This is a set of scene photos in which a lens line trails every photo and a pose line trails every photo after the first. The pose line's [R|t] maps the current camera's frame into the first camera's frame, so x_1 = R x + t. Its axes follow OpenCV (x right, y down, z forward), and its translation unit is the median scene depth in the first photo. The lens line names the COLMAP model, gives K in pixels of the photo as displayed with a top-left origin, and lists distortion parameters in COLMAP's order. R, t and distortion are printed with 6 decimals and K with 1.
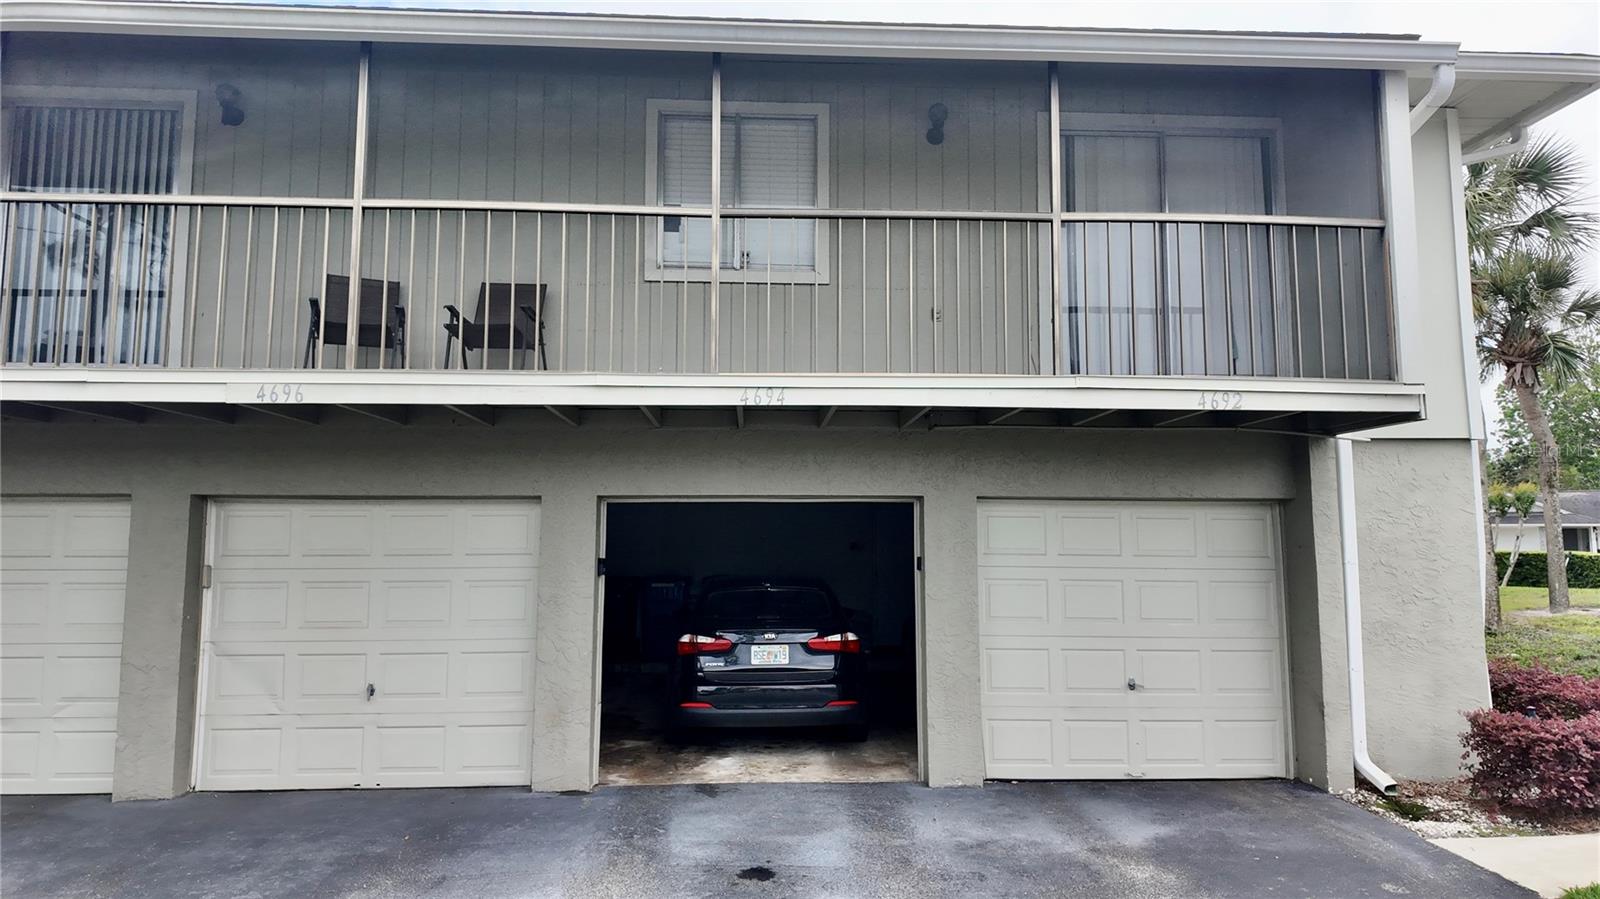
lens RADIAL K [[946.8, 0, 798.0], [0, 946.8, 444.5], [0, 0, 1]] dist [0.039459, -0.028432]
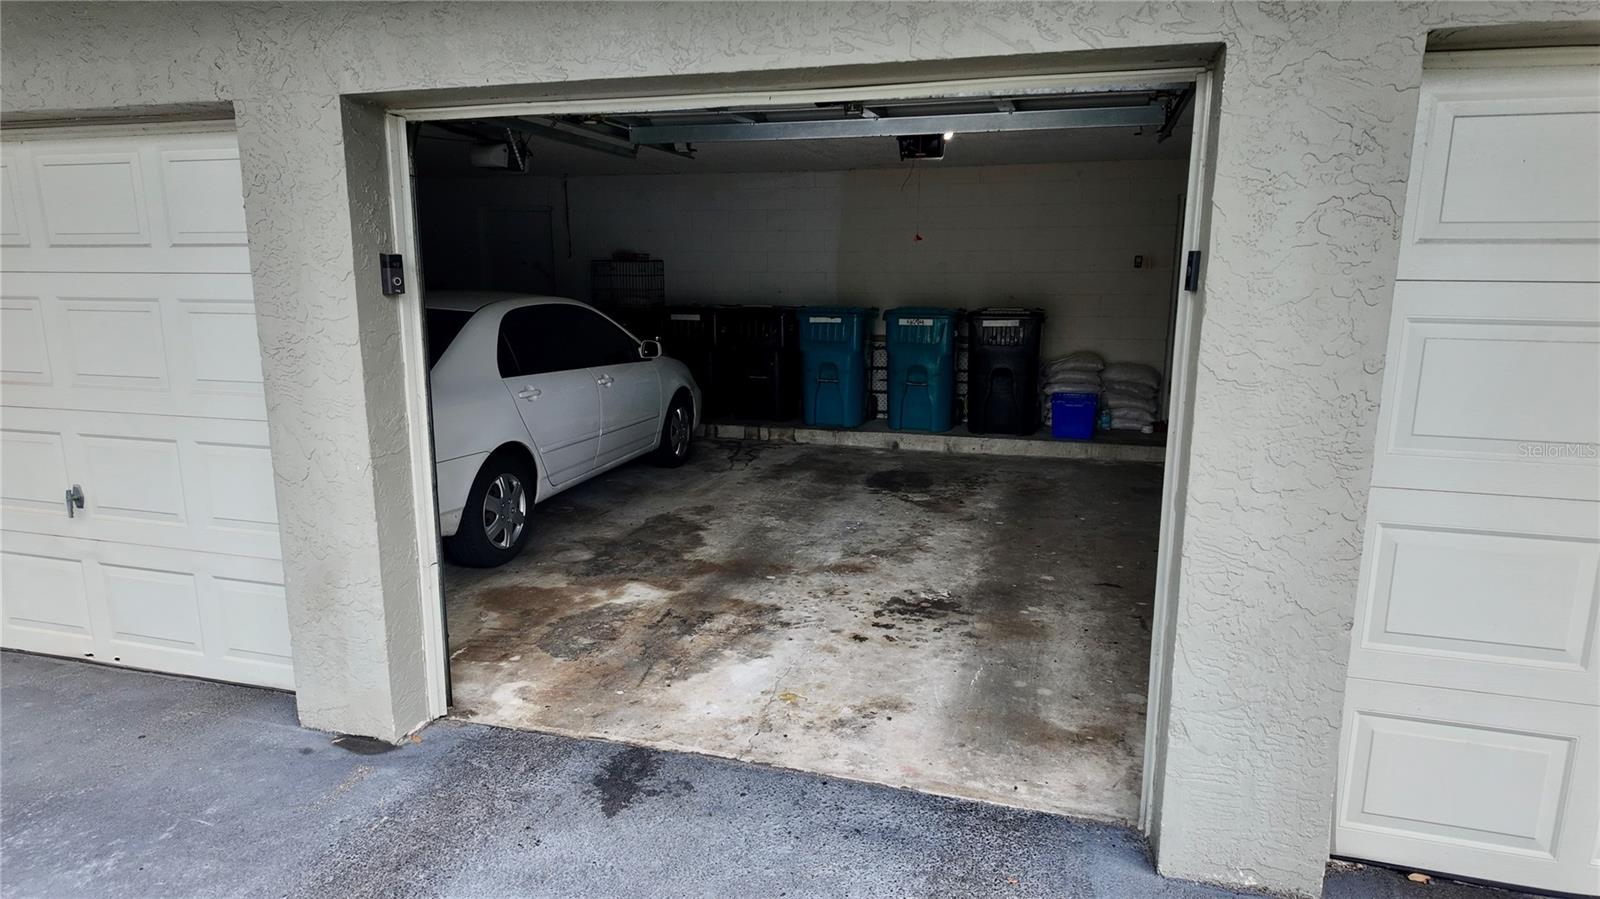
lens RADIAL K [[946.8, 0, 790.5], [0, 946.8, 458.0], [0, 0, 1]] dist [0.039459, -0.028432]
pose [[0.942309, 0.069409, -0.327470, 0.109965], [0.028249, 0.958289, 0.284402, 0.089841], [0.333551, -0.277246, 0.901043, 0.636981]]
